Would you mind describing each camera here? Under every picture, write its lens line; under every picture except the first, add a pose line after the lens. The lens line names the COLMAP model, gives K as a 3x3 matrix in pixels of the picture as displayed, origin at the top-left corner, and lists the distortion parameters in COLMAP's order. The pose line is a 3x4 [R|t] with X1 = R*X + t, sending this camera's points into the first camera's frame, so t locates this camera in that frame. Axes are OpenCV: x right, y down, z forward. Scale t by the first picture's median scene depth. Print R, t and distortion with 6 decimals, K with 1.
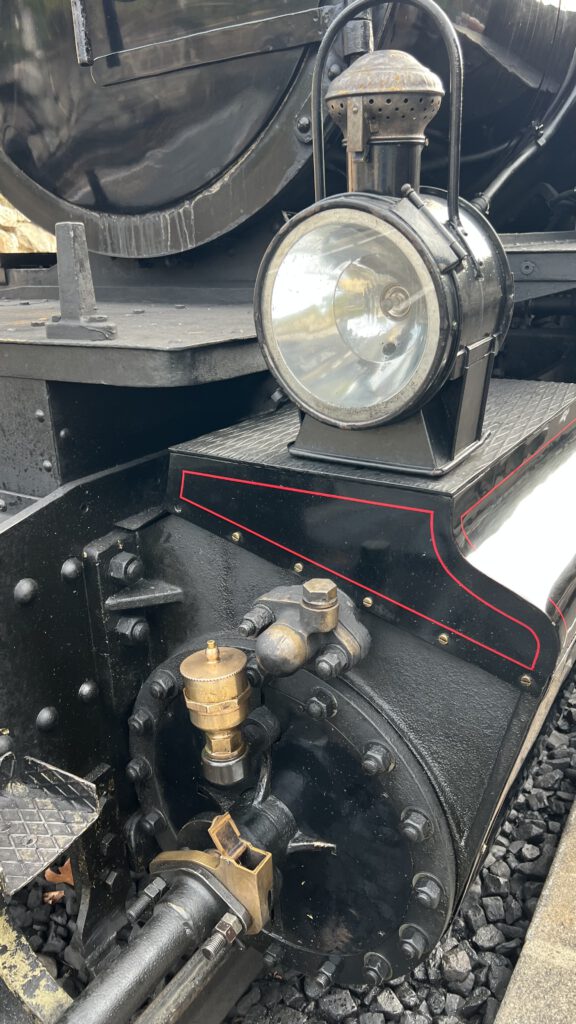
lens RADIAL K [[762.1, 0, 300.7], [0, 762.1, 515.6], [0, 0, 1]] dist [0.051156, -0.053448]
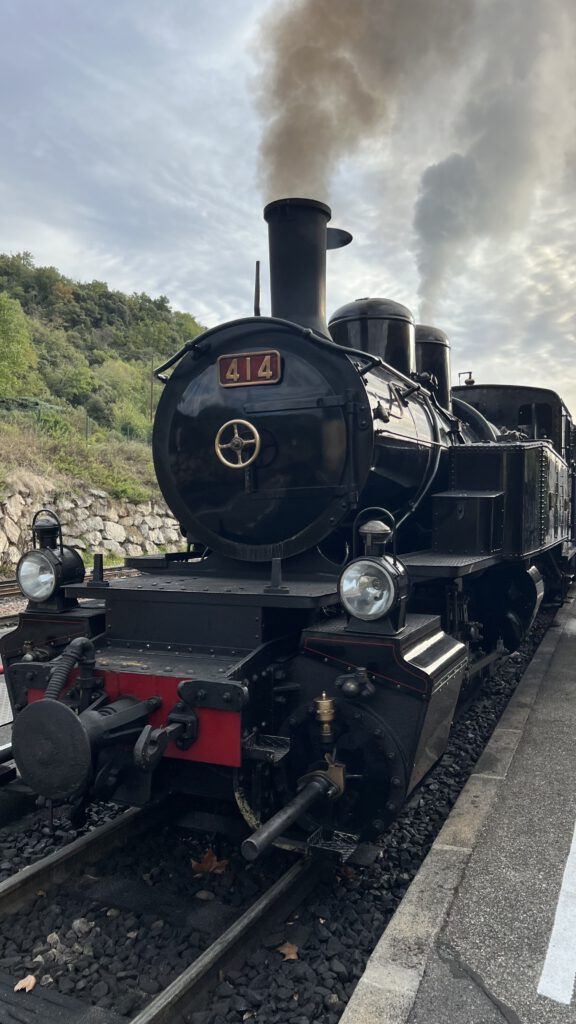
lens RADIAL K [[762.1, 0, 303.5], [0, 762.1, 511.3], [0, 0, 1]] dist [0.051156, -0.053448]
pose [[0.988569, 0.034880, 0.146680, -0.667956], [0.016795, 0.941342, -0.337035, 0.512574], [-0.149832, 0.335646, 0.929996, -2.059499]]
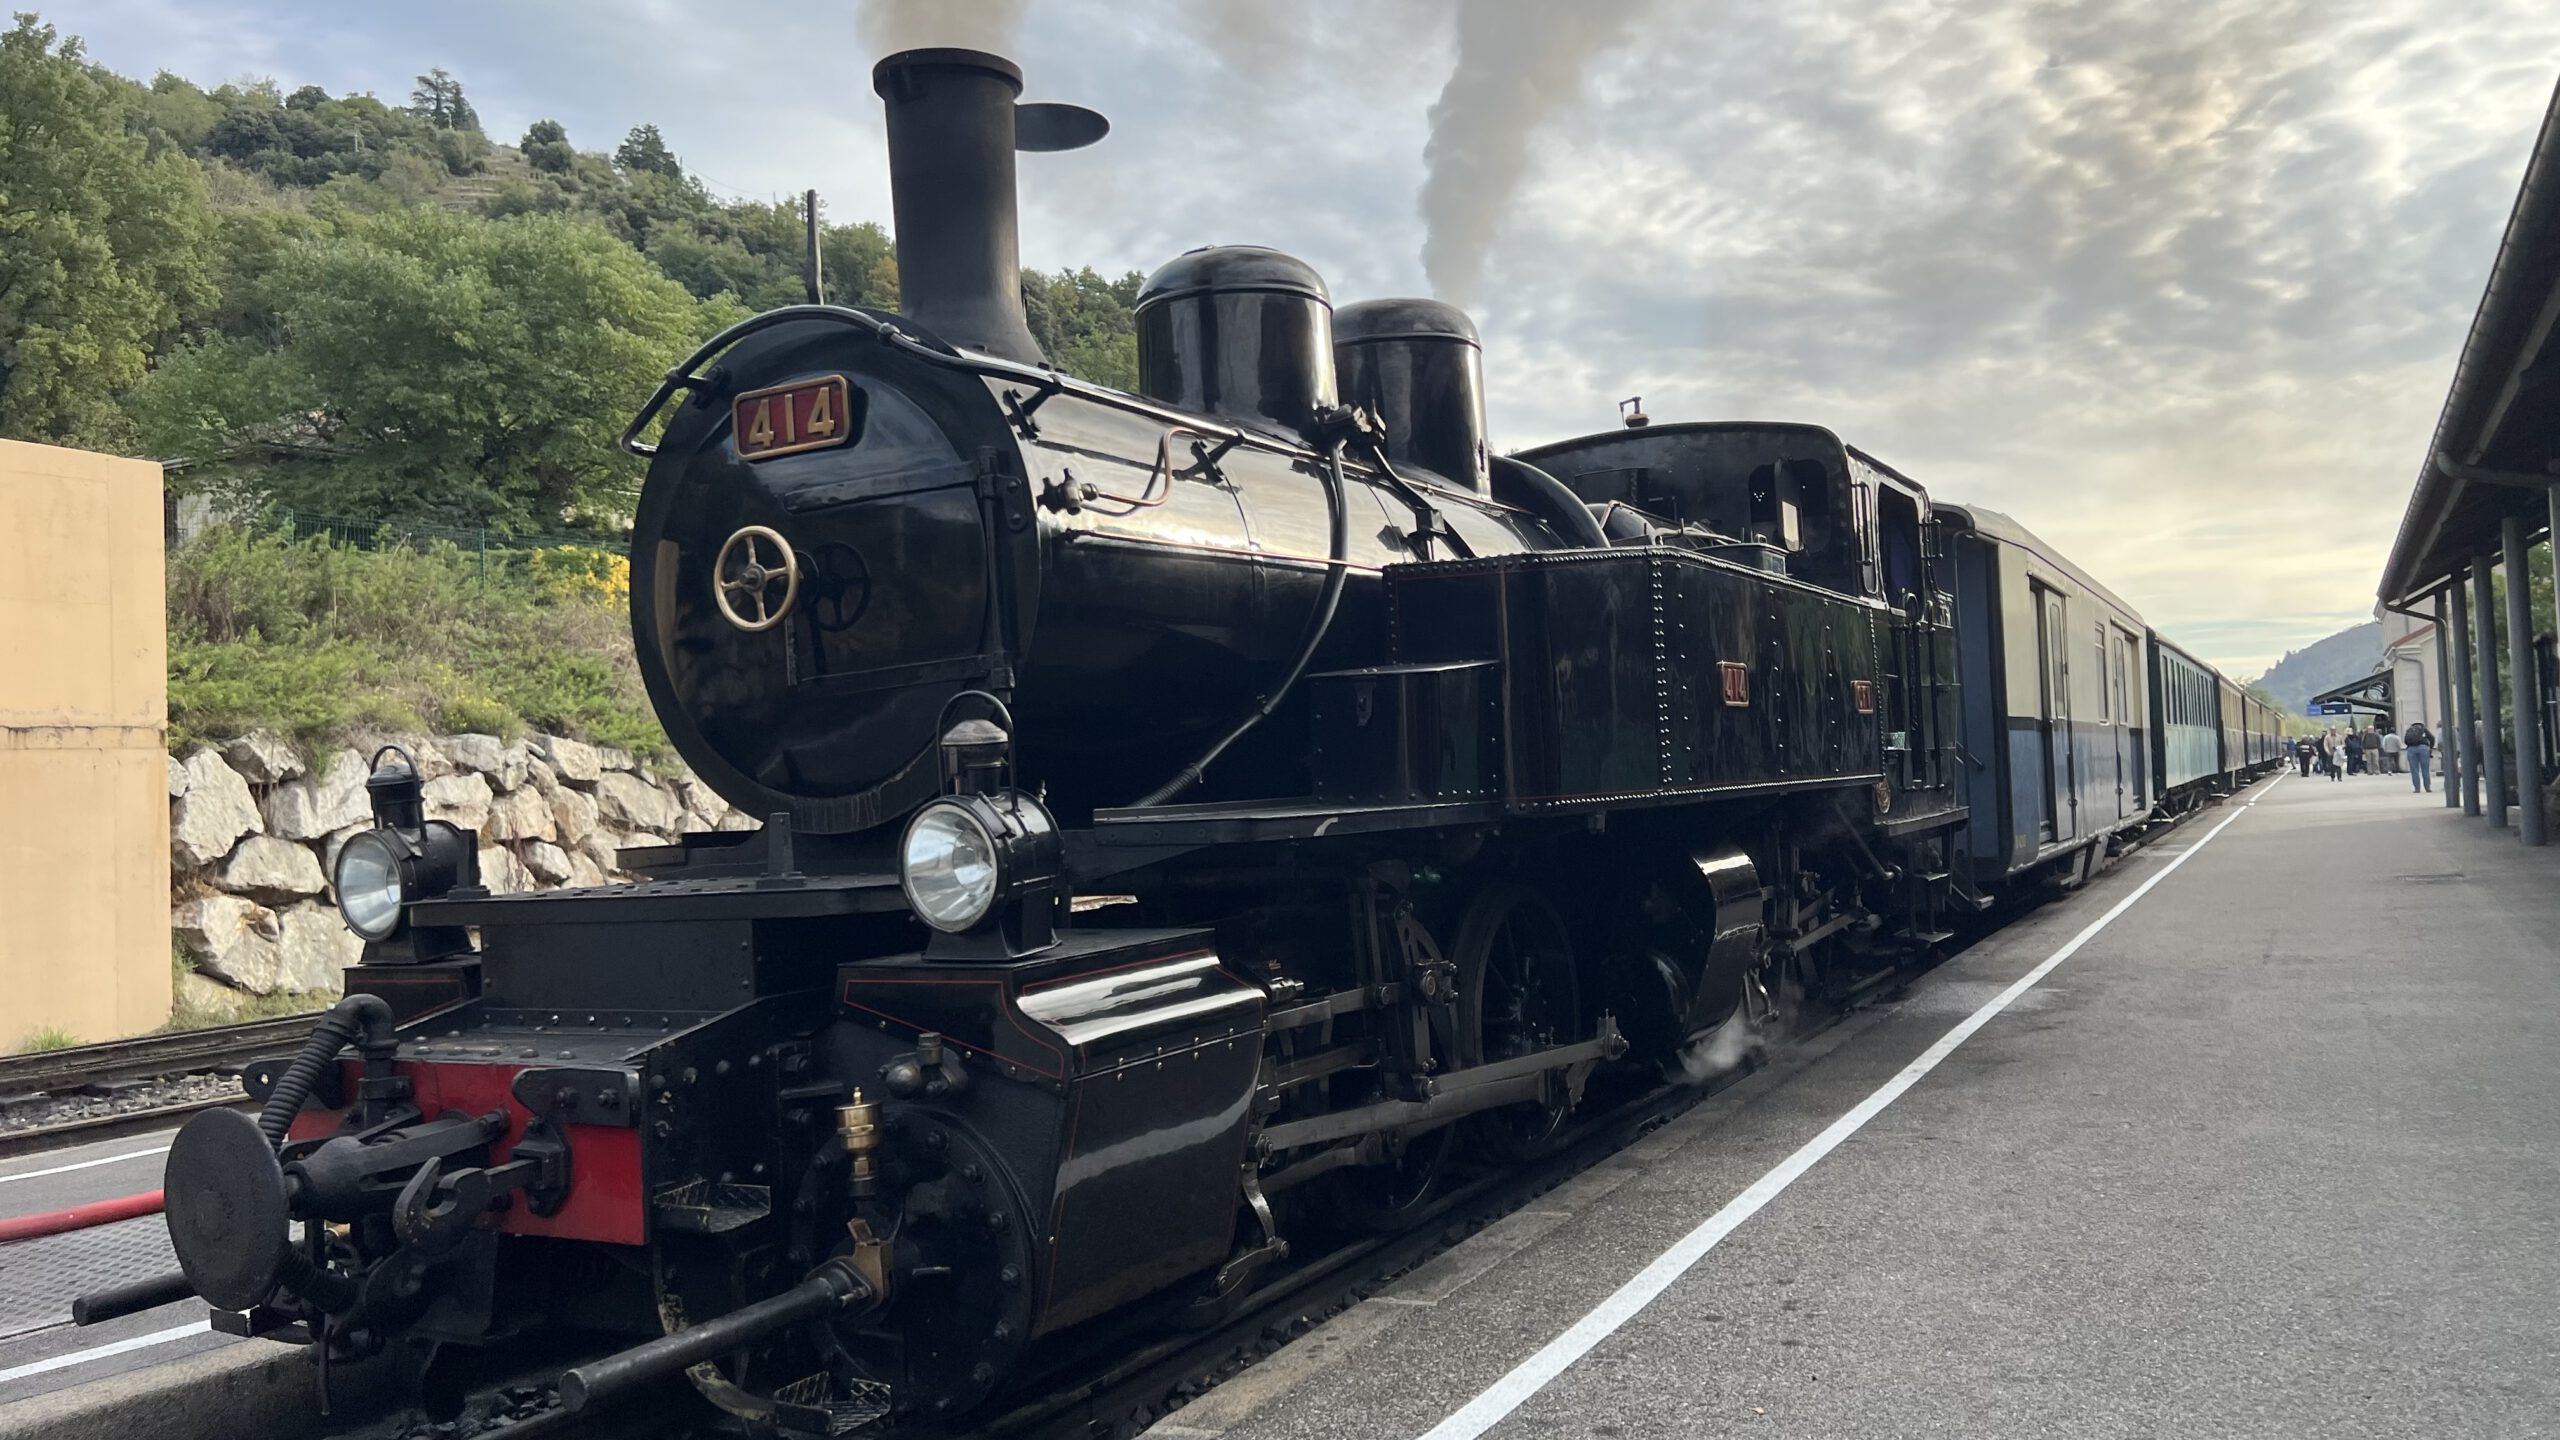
lens RADIAL K [[1905.3, 0, 1314.9], [0, 1905.3, 713.0], [0, 0, 1]] dist [0.051156, -0.053448]
pose [[0.998992, -0.014933, 0.042327, 0.592559], [0.029677, 0.927229, -0.373317, 0.870965], [-0.033672, 0.374197, 0.926738, -2.591798]]
